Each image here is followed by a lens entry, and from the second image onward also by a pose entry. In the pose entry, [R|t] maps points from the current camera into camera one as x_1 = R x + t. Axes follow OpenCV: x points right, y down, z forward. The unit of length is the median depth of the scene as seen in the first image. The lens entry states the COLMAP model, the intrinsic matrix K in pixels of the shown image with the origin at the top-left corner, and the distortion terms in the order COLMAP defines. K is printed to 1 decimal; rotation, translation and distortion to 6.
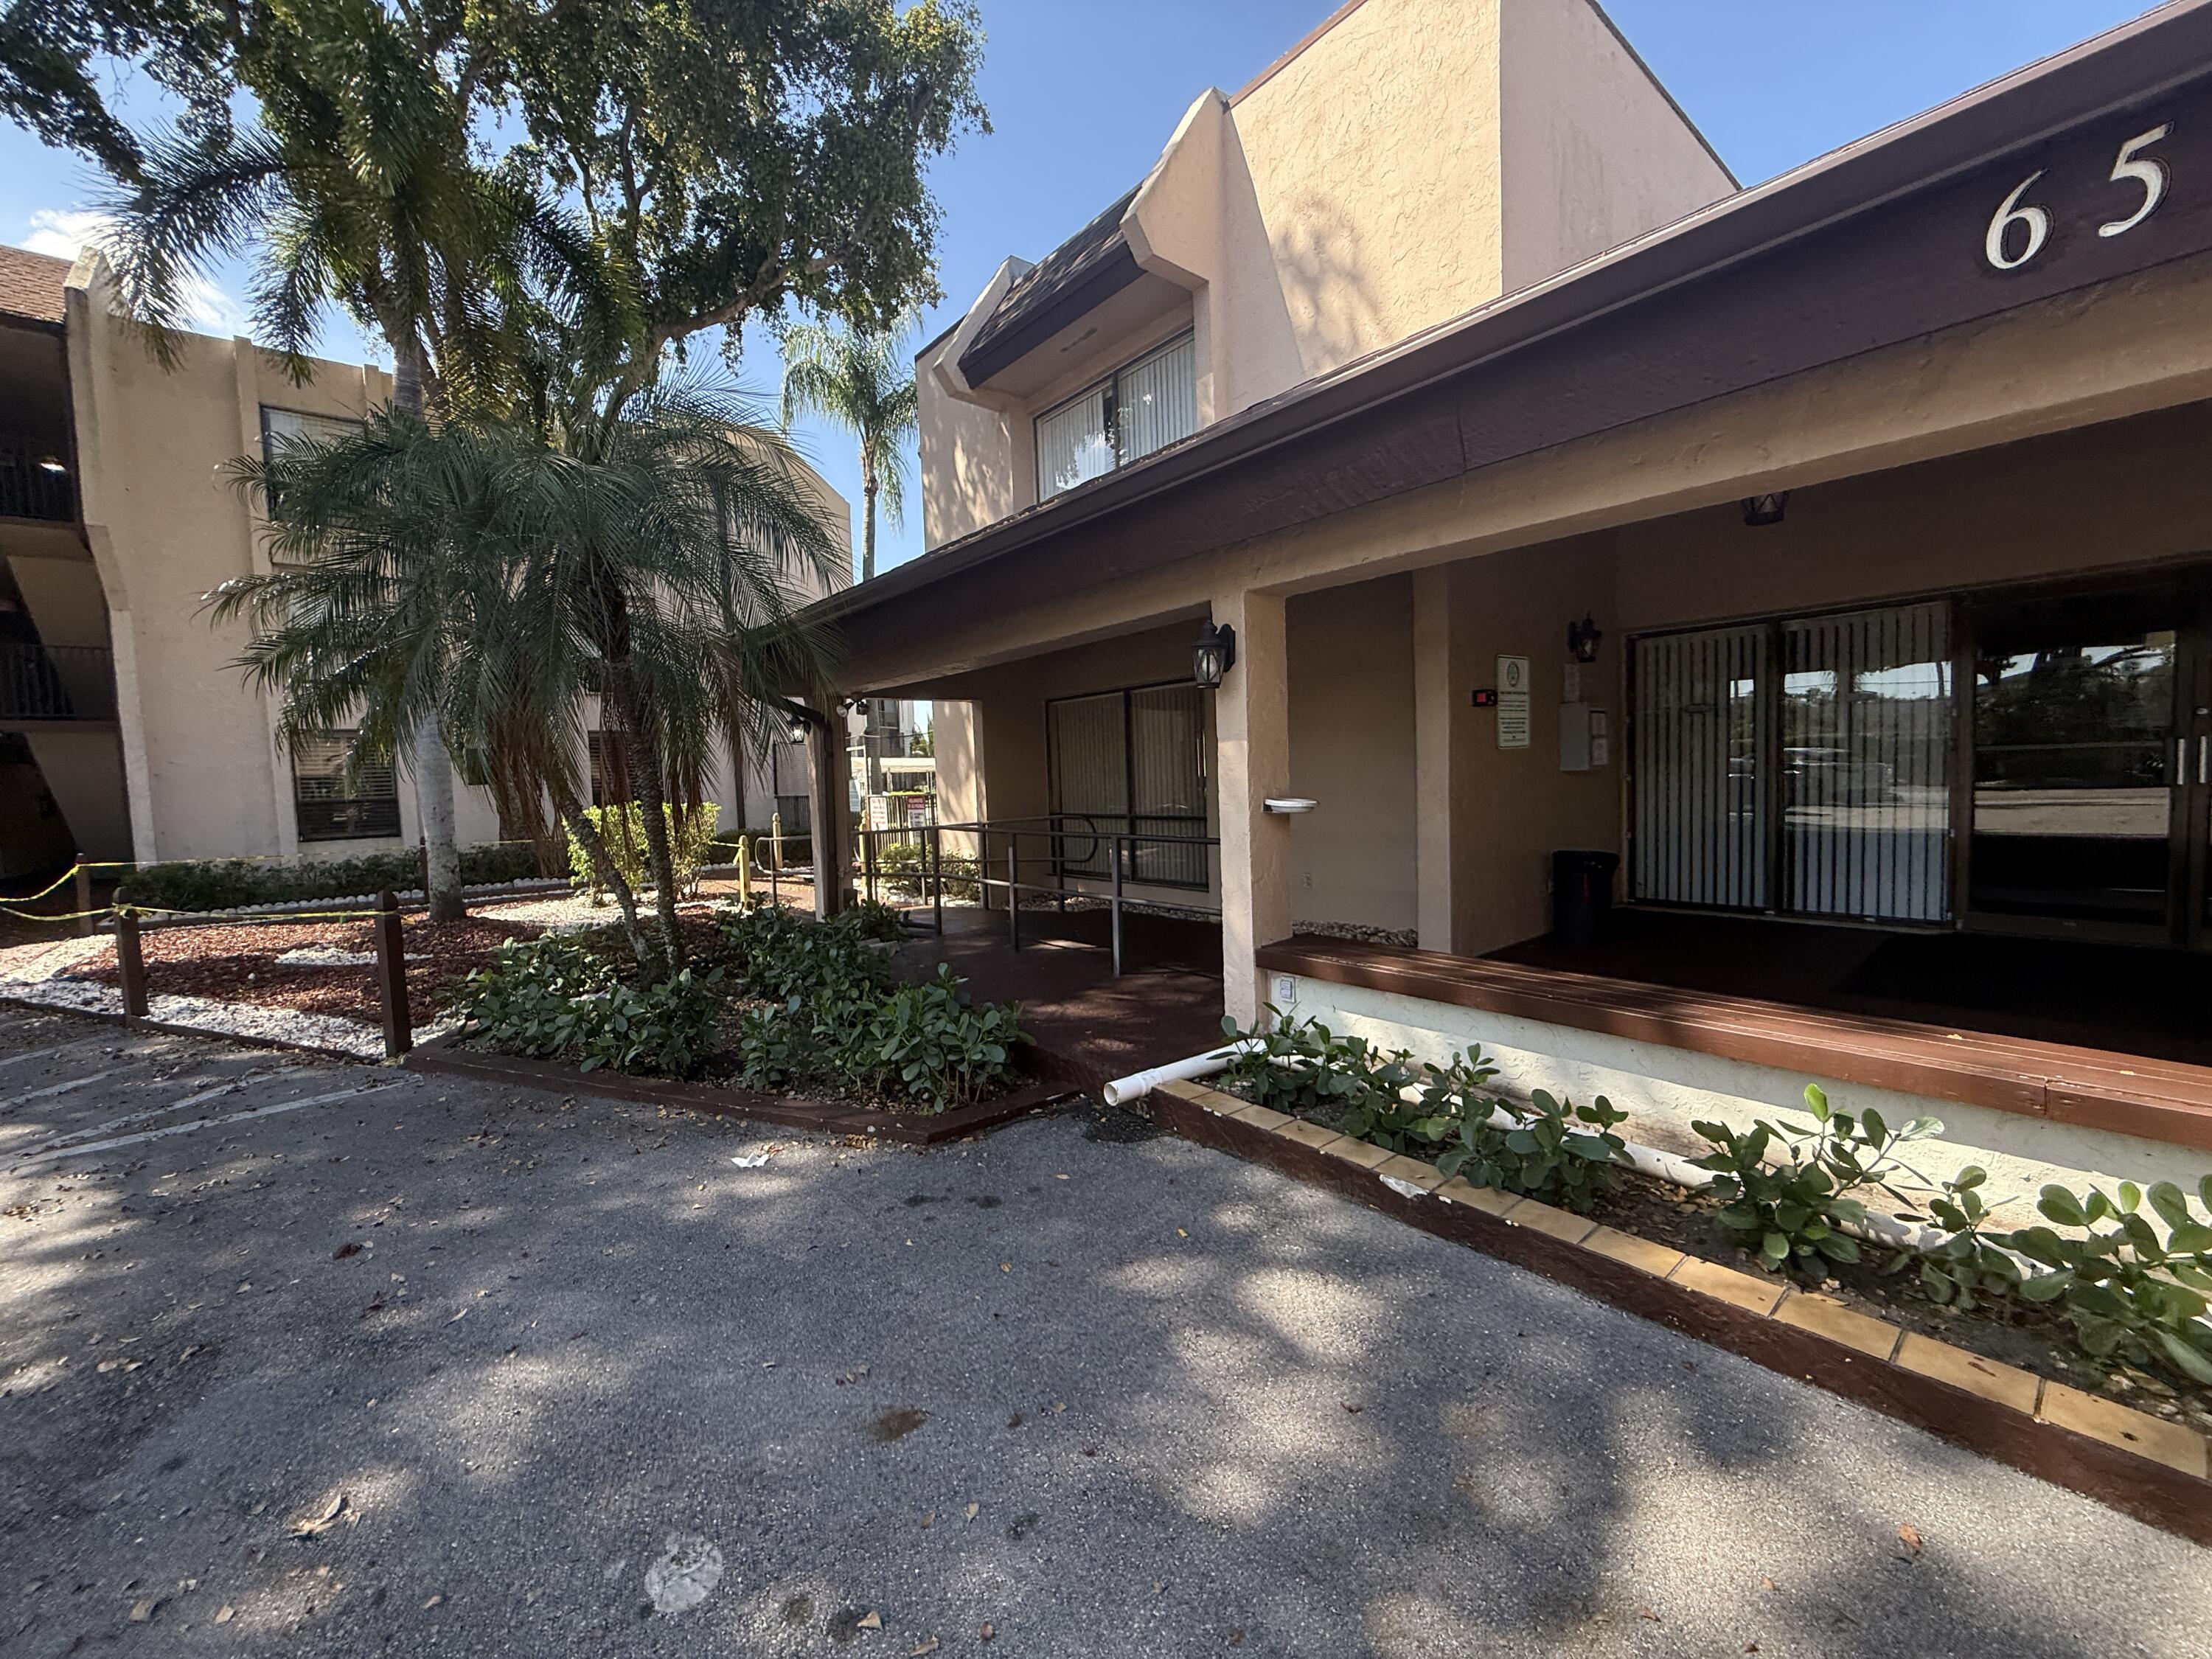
lens RADIAL K [[888.9, 0, 1105.0], [0, 888.9, 831.0], [0, 0, 1]] dist [0.000059, -0.000005]
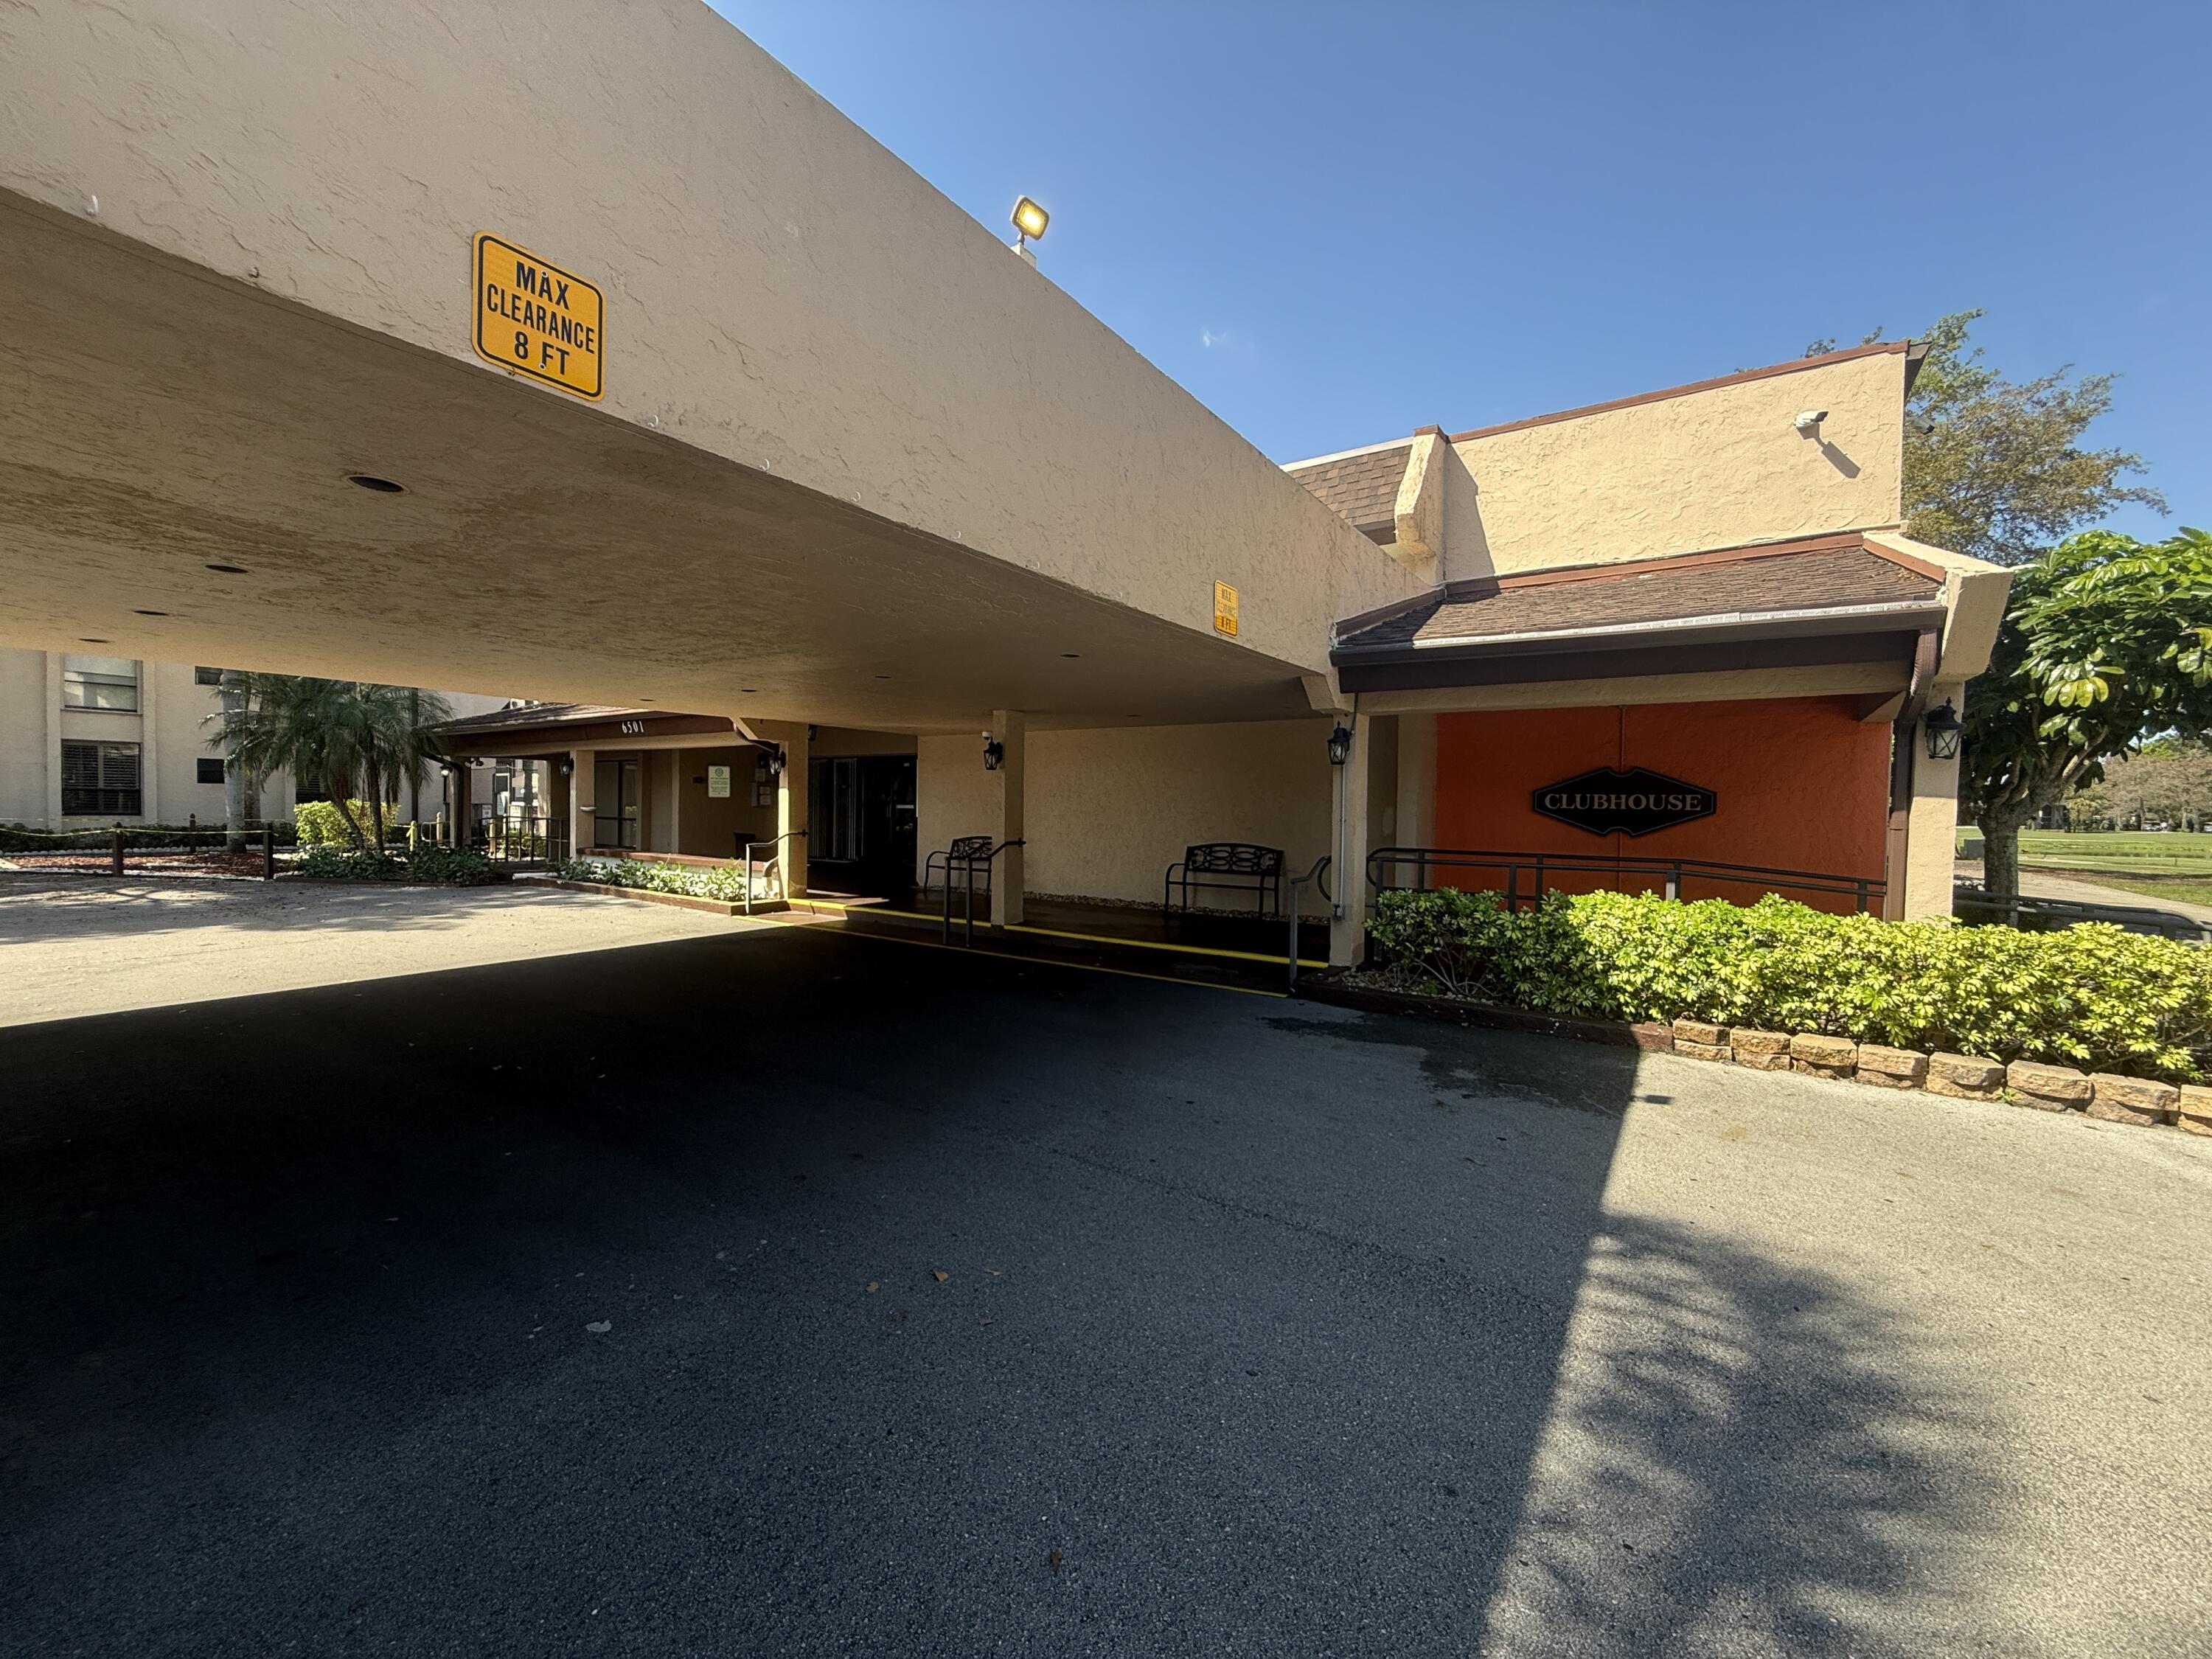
lens RADIAL K [[888.9, 0, 1108.3], [0, 888.9, 832.0], [0, 0, 1]] dist [0.000059, -0.000005]
pose [[0.960192, 0.040997, 0.276318, 0.542067], [-0.033253, 0.998913, -0.032653, 0.043981], [-0.277356, 0.022165, 0.960511, -1.350934]]
